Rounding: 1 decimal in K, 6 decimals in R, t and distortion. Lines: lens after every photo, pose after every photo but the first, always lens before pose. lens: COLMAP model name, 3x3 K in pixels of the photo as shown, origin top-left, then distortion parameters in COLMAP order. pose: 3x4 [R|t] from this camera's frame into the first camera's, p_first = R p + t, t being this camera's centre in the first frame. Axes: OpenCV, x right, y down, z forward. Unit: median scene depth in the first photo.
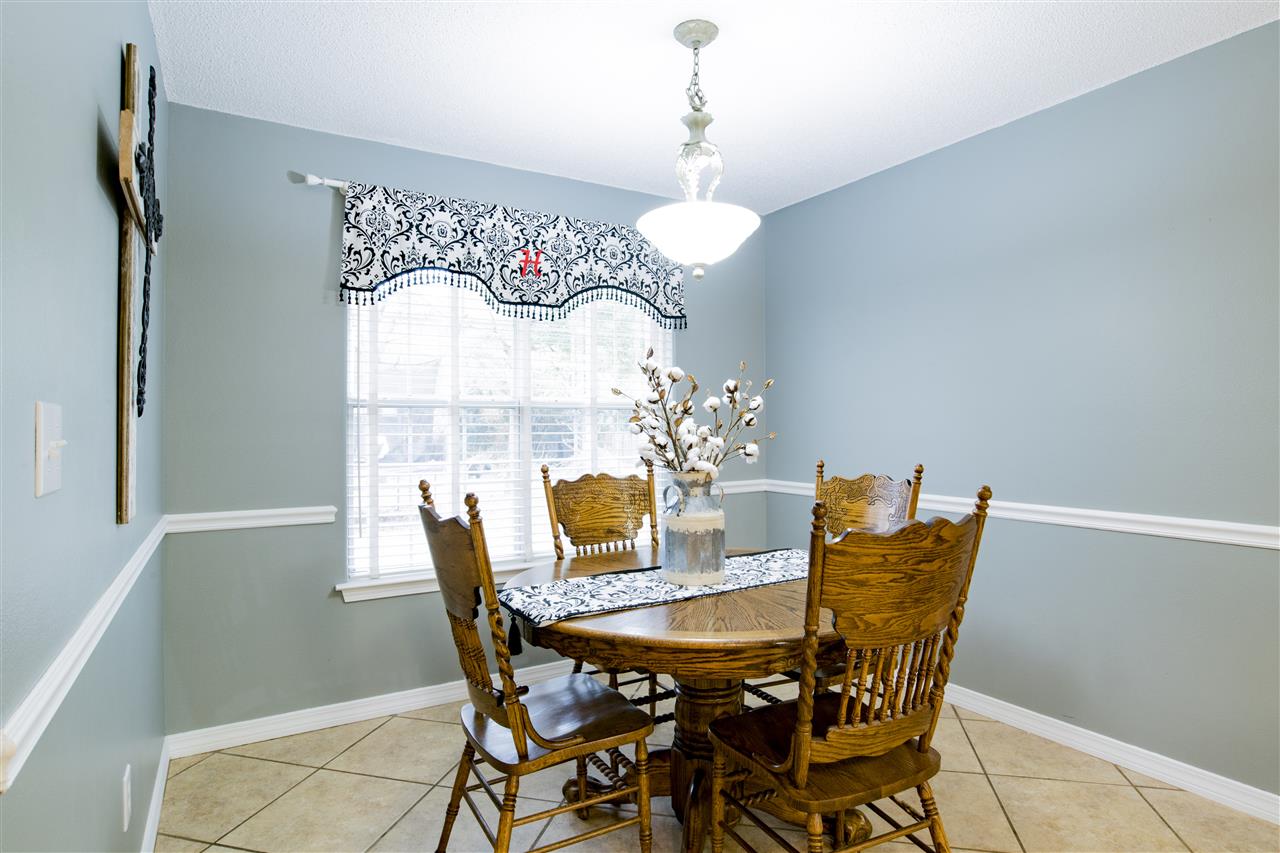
lens RADIAL K [[710.8, 0, 644.1], [0, 710.8, 422.4], [0, 0, 1]] dist [-0.022678, -0.000381]
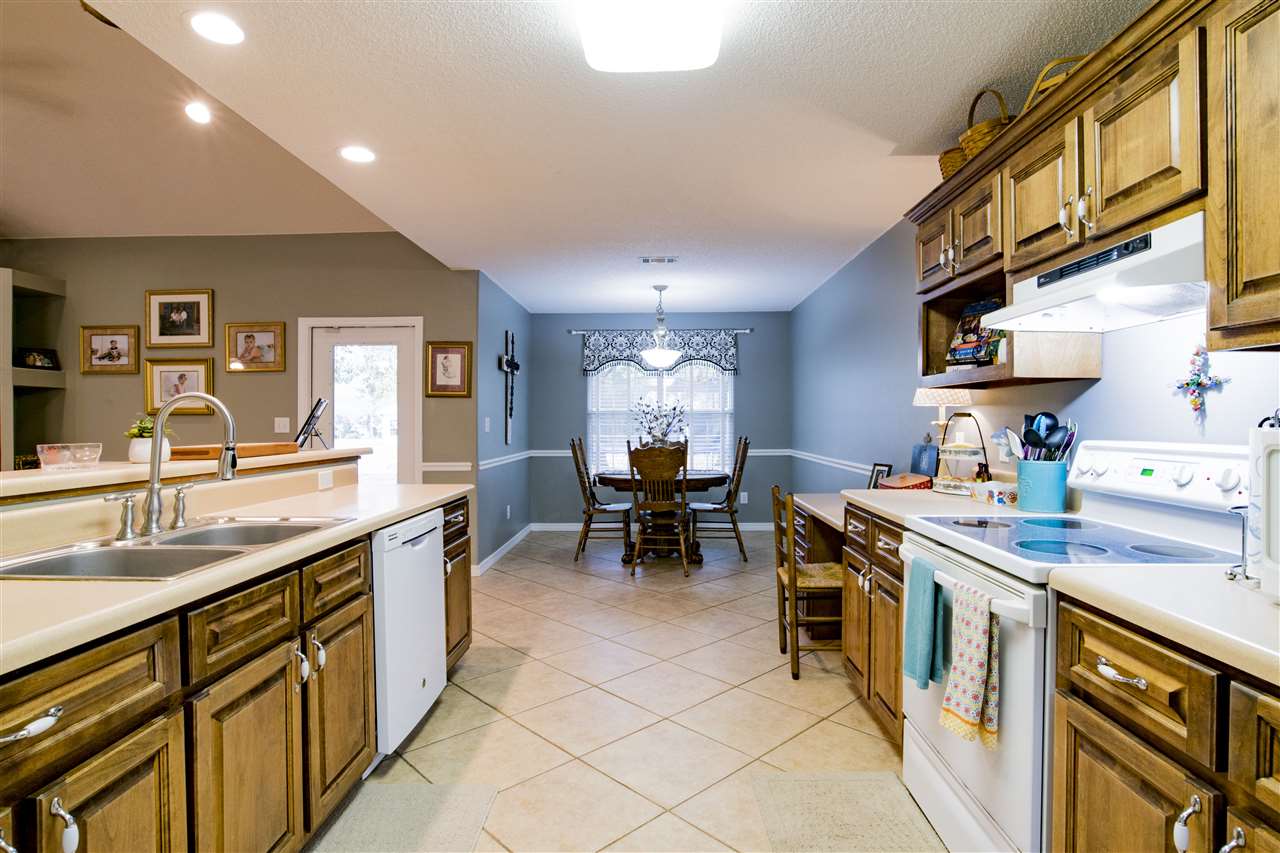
lens RADIAL K [[629.2, 0, 643.1], [0, 629.2, 422.3], [0, 0, 1]] dist [-0.000841, -0.000062]
pose [[0.842117, 0.001423, -0.539293, 1.027766], [0.002222, 0.999979, 0.006108, -0.006261], [0.539291, -0.006342, 0.842096, -0.881095]]
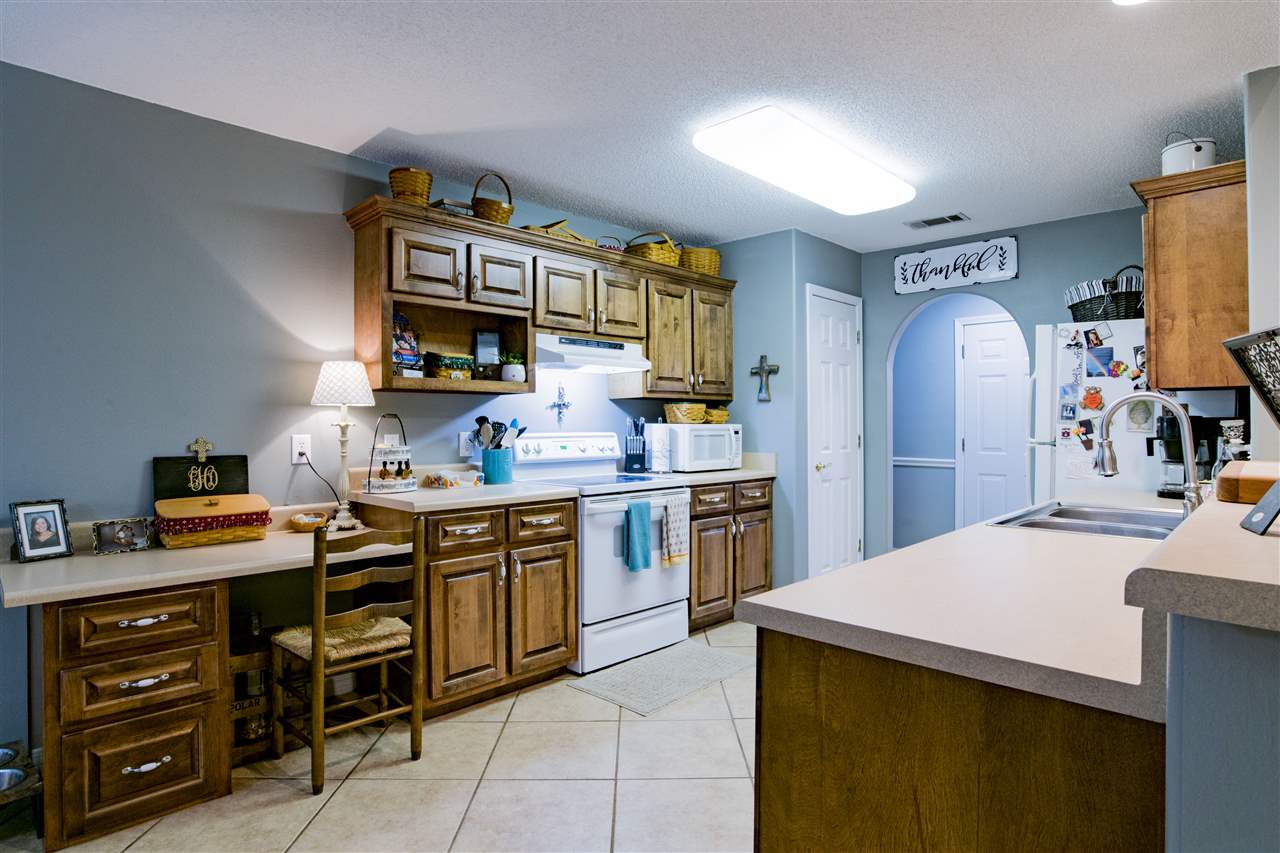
lens RADIAL K [[710.8, 0, 647.0], [0, 710.8, 429.0], [0, 0, 1]] dist [-0.022678, -0.000381]
pose [[-0.246126, -0.009674, 0.969190, -2.094379], [-0.000273, 0.999951, 0.009912, 0.002251], [-0.969238, 0.002175, -0.246116, 1.420988]]
